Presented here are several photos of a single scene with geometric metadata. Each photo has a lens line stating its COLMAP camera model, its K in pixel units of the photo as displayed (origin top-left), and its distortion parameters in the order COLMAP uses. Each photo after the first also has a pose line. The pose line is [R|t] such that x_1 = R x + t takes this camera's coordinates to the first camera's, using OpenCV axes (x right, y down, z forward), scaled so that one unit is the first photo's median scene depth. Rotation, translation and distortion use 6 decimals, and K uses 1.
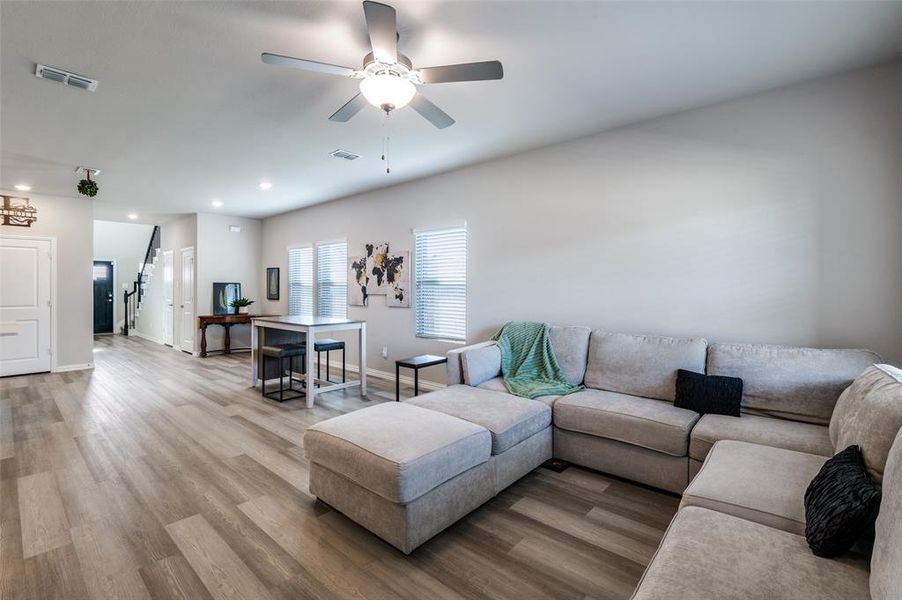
lens RADIAL K [[409.2, 0, 451.9], [0, 409.2, 285.7], [0, 0, 1]] dist [-0.012959, -0.001441]
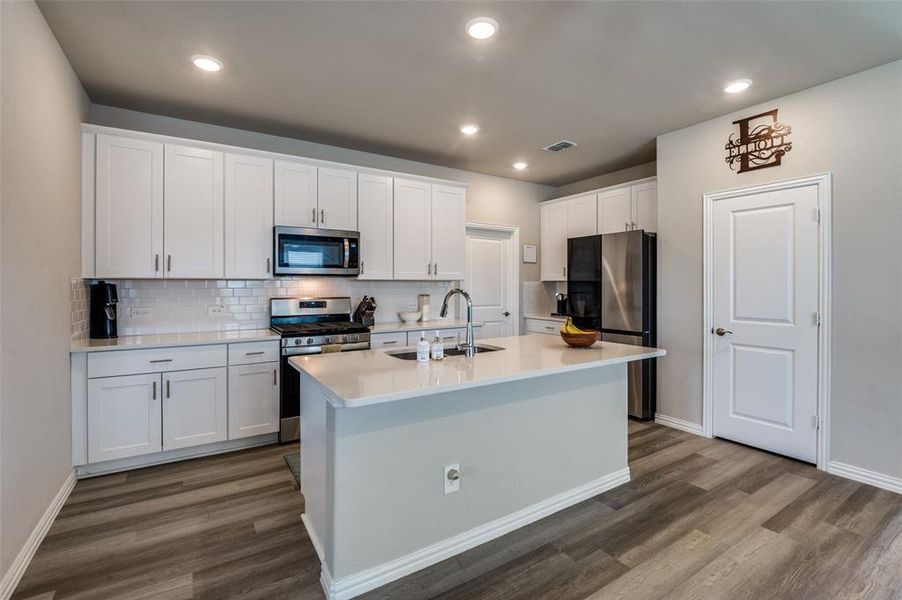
lens RADIAL K [[411.9, 0, 452.4], [0, 411.9, 285.1], [0, 0, 1]] dist [-0.014905, -0.001033]
pose [[-0.271717, 0.003856, -0.962369, -0.443798], [0.005060, 0.999984, 0.002579, 0.001772], [0.962364, -0.004169, -0.271732, 0.741944]]
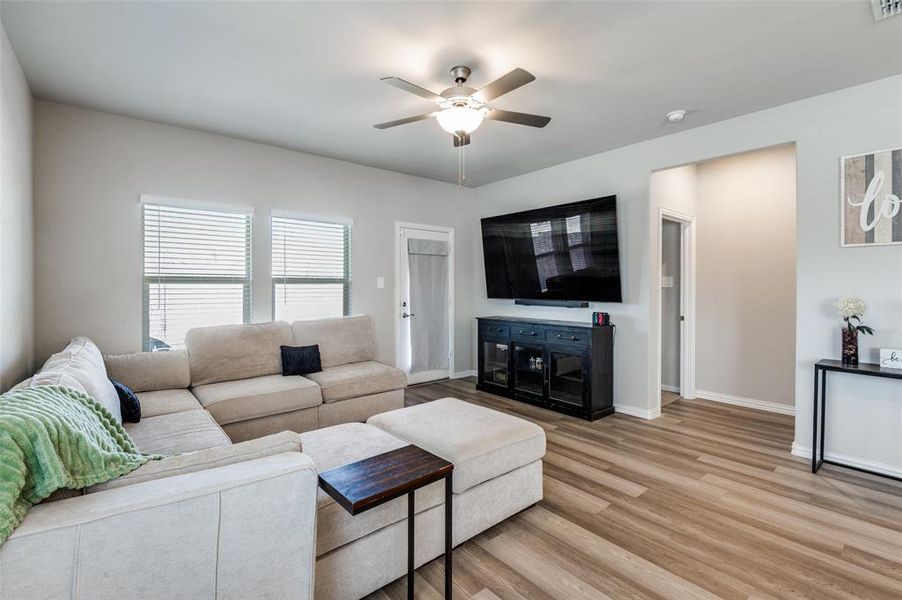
lens RADIAL K [[409.2, 0, 451.9], [0, 409.2, 285.7], [0, 0, 1]] dist [-0.012959, -0.001441]
pose [[-0.989726, 0.000037, 0.142975, -0.113707], [-0.000376, 0.999996, -0.002863, 0.001475], [-0.142975, -0.002887, -0.989722, 0.825365]]
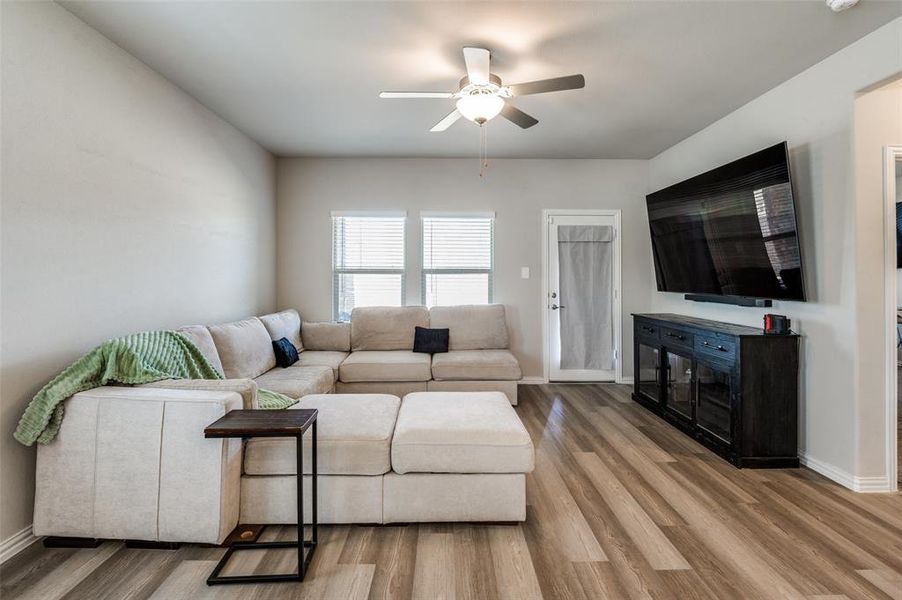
lens RADIAL K [[413.9, 0, 452.7], [0, 413.9, 270.5], [0, 0, 1]] dist [-0.009575, -0.000282]
pose [[-0.677999, 0.008640, 0.735012, -0.364446], [-0.003450, 0.999883, -0.014936, 0.001499], [-0.735055, -0.012662, -0.677890, 0.702853]]
